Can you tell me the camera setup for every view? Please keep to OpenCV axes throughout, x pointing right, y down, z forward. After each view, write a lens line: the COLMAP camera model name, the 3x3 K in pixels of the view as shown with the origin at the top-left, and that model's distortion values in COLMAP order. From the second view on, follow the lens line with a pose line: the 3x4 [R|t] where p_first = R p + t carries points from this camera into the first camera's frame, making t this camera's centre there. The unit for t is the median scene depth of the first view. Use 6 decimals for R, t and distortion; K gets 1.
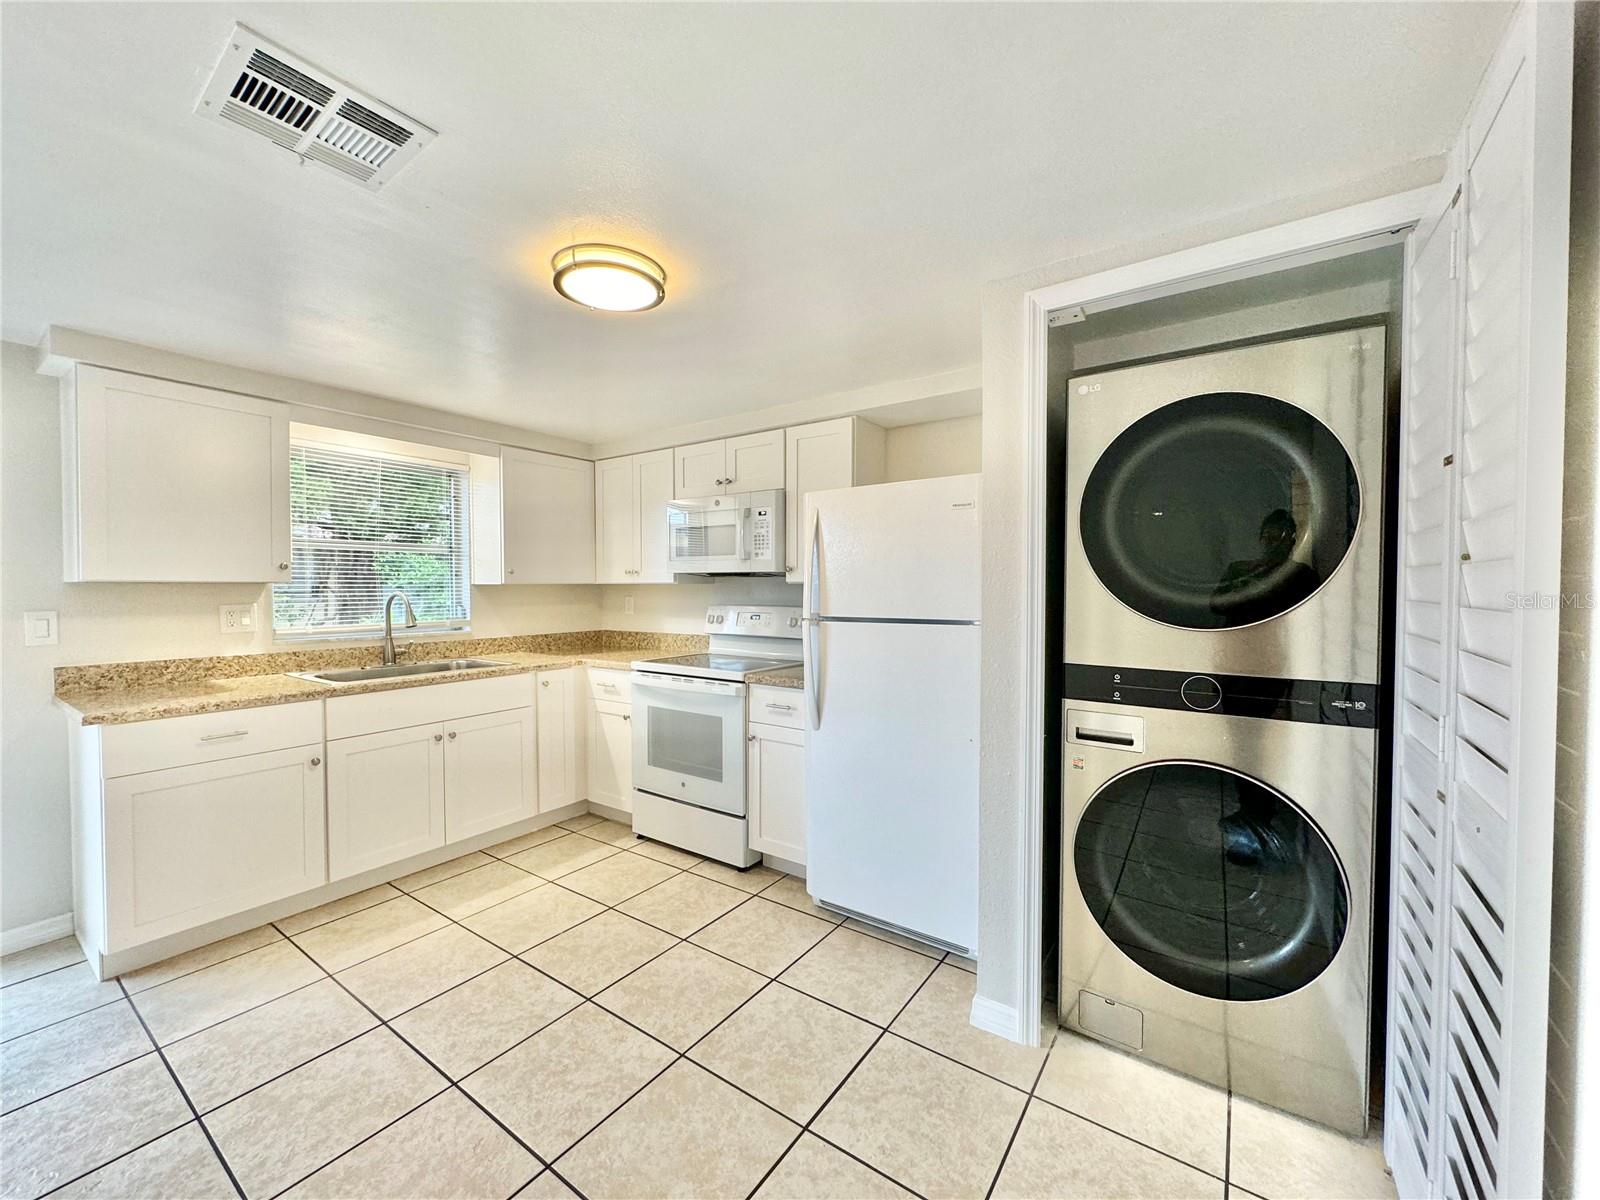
lens RADIAL K [[636.6, 0, 800.9], [0, 636.6, 599.2], [0, 0, 1]] dist [-0.002095, 0.000207]
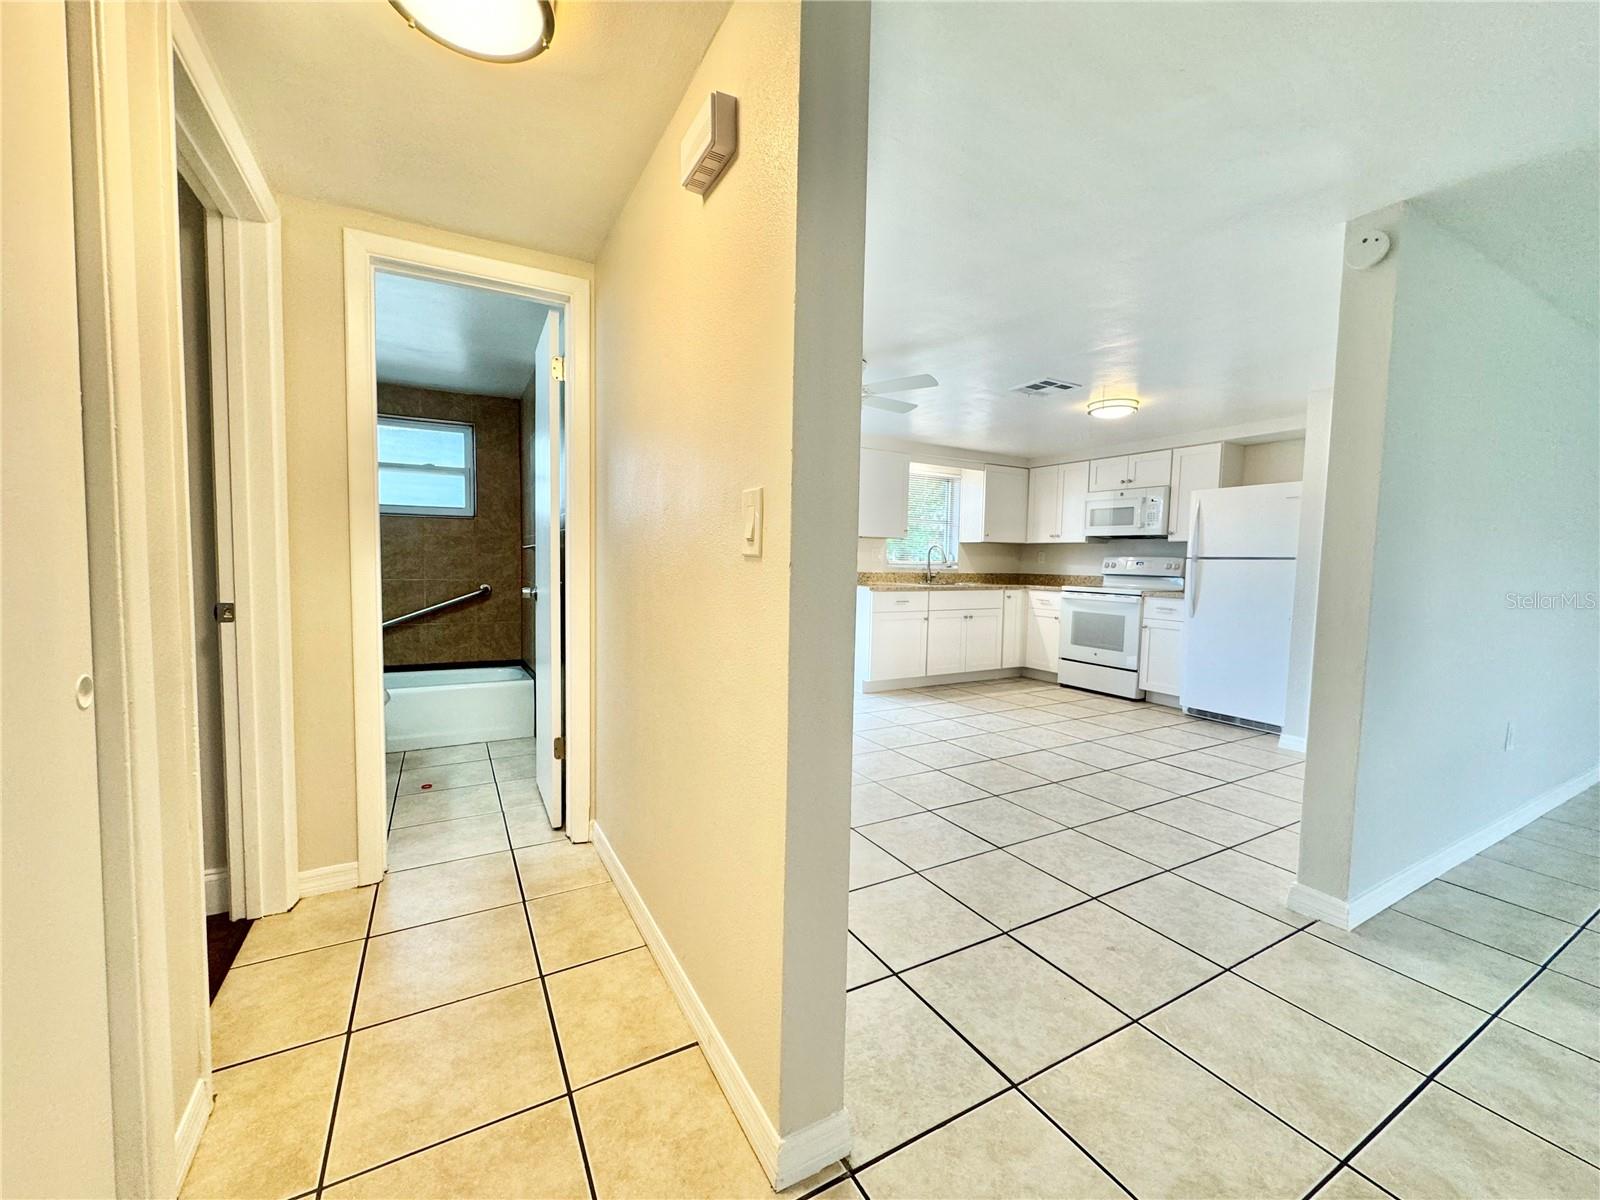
lens RADIAL K [[636.6, 0, 799.0], [0, 636.6, 600.9], [0, 0, 1]] dist [-0.002095, 0.000207]
pose [[0.899989, 0.048677, -0.433187, -0.176543], [-0.029613, 0.998277, 0.050652, 0.080501], [0.434907, -0.032758, 0.899880, -1.017465]]
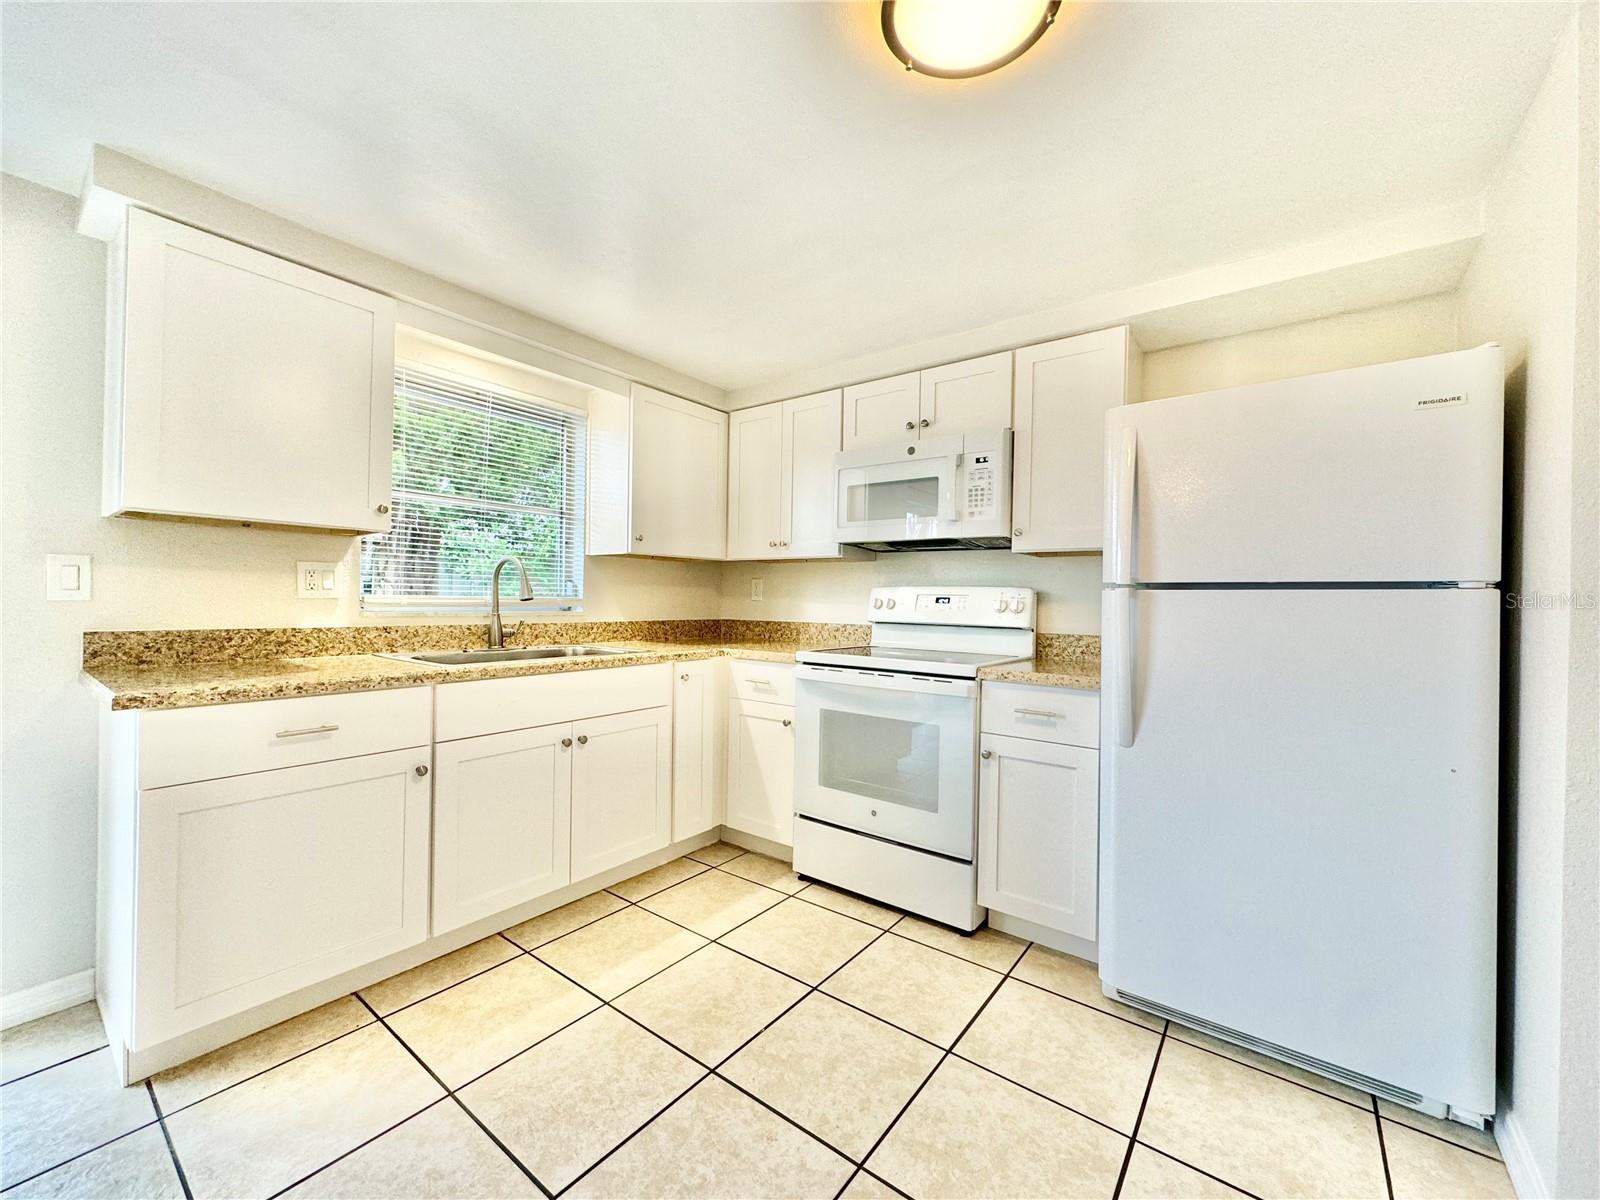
lens RADIAL K [[636.6, 0, 800.8], [0, 636.6, 599.1], [0, 0, 1]] dist [-0.002095, 0.000207]
pose [[0.998944, 0.018752, -0.041943, -0.258645], [-0.019591, 0.999614, -0.019684, 0.055094], [0.041558, 0.020485, 0.998926, 0.244313]]
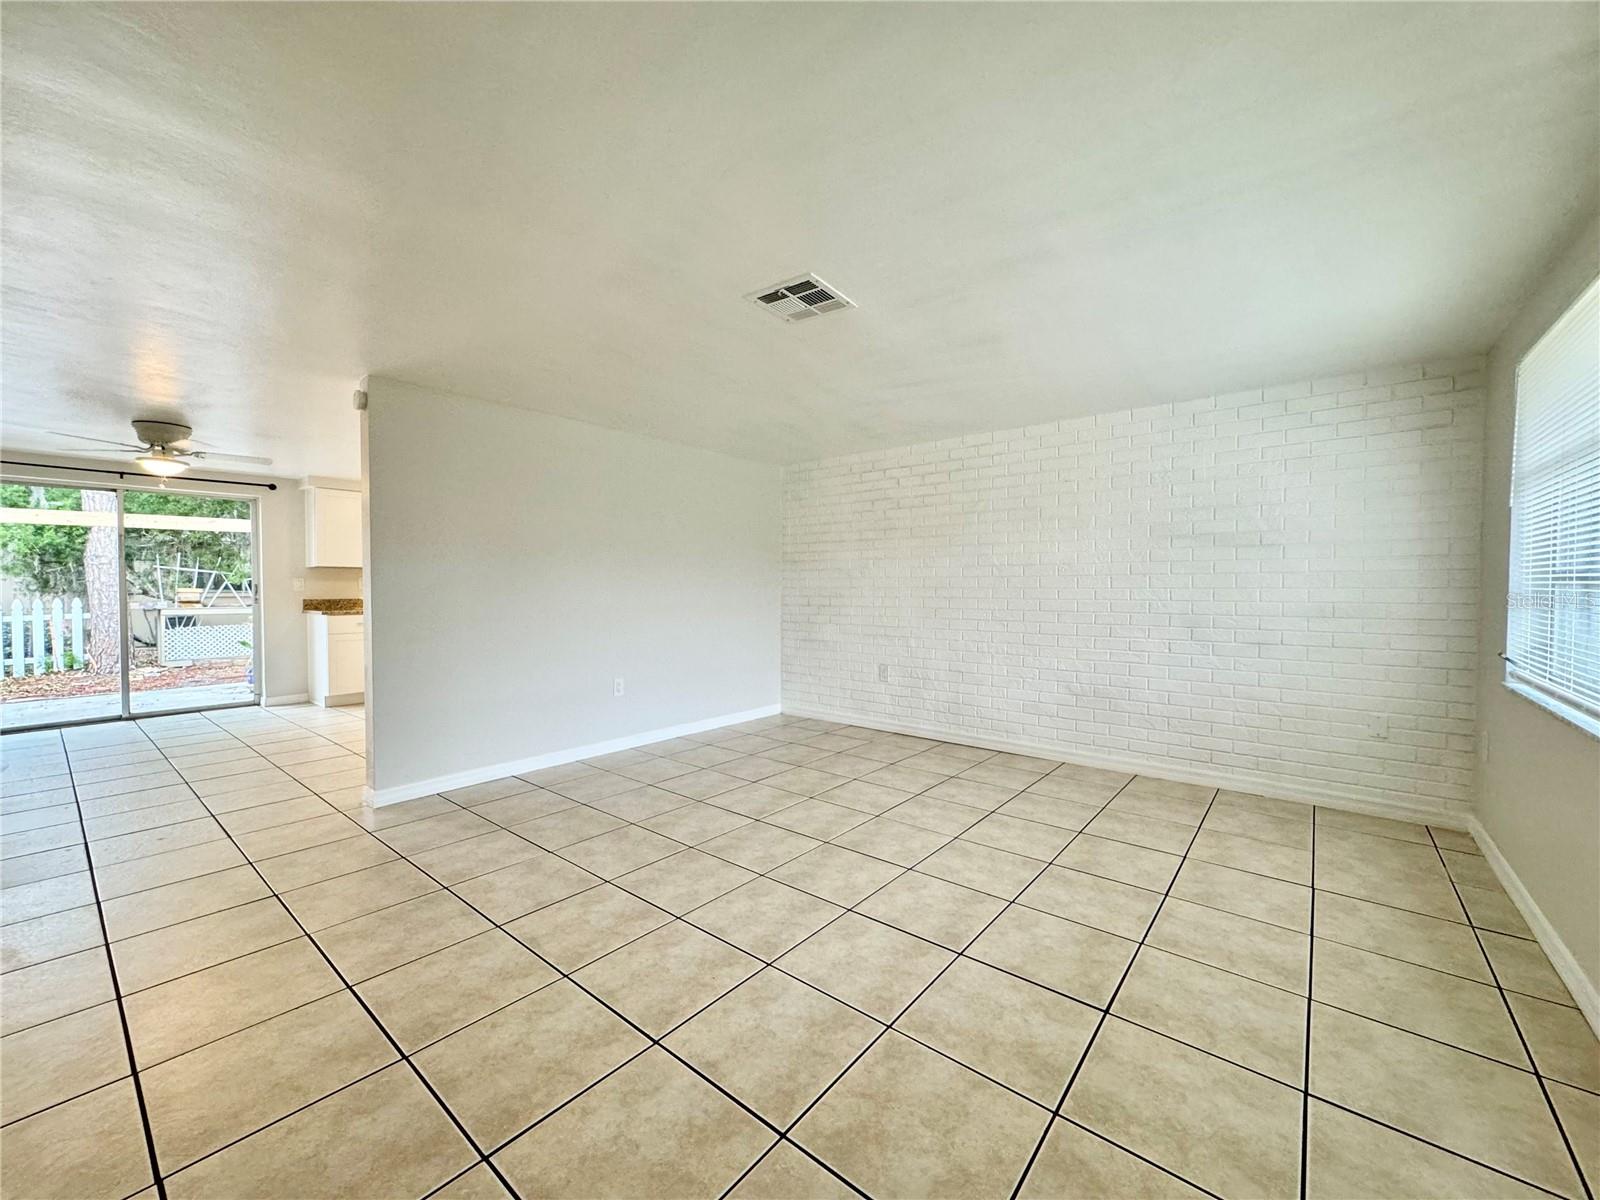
lens RADIAL K [[636.6, 0, 799.4], [0, 636.6, 597.0], [0, 0, 1]] dist [-0.002095, 0.000207]
pose [[0.997097, 0.000265, -0.076142, 0.890266], [-0.000309, 1.000000, -0.000566, 0.080342], [0.076142, 0.000588, 0.997097, -1.211848]]
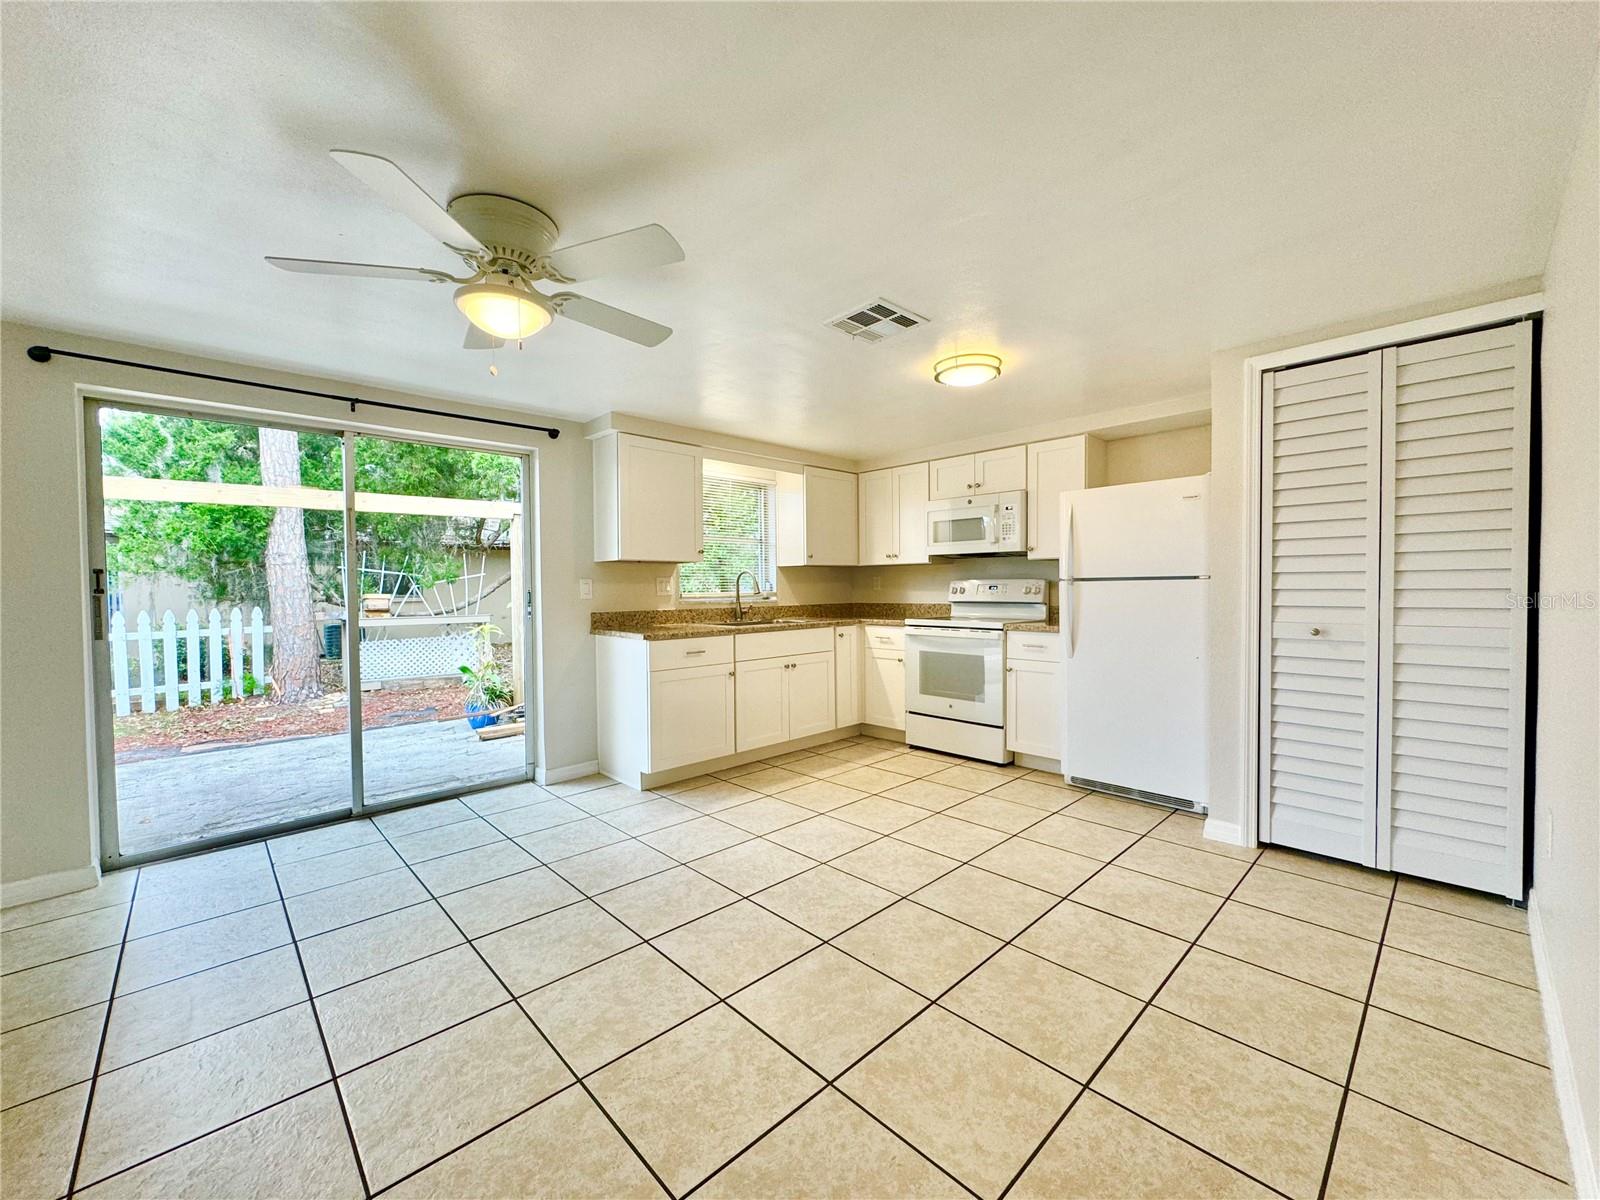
lens RADIAL K [[636.6, 0, 801.0], [0, 636.6, 600.0], [0, 0, 1]] dist [-0.002095, 0.000207]
pose [[0.980665, -0.002853, -0.195671, -0.245295], [0.003521, 0.999989, 0.003064, 0.058072], [0.195660, -0.003693, 0.980665, -0.442609]]
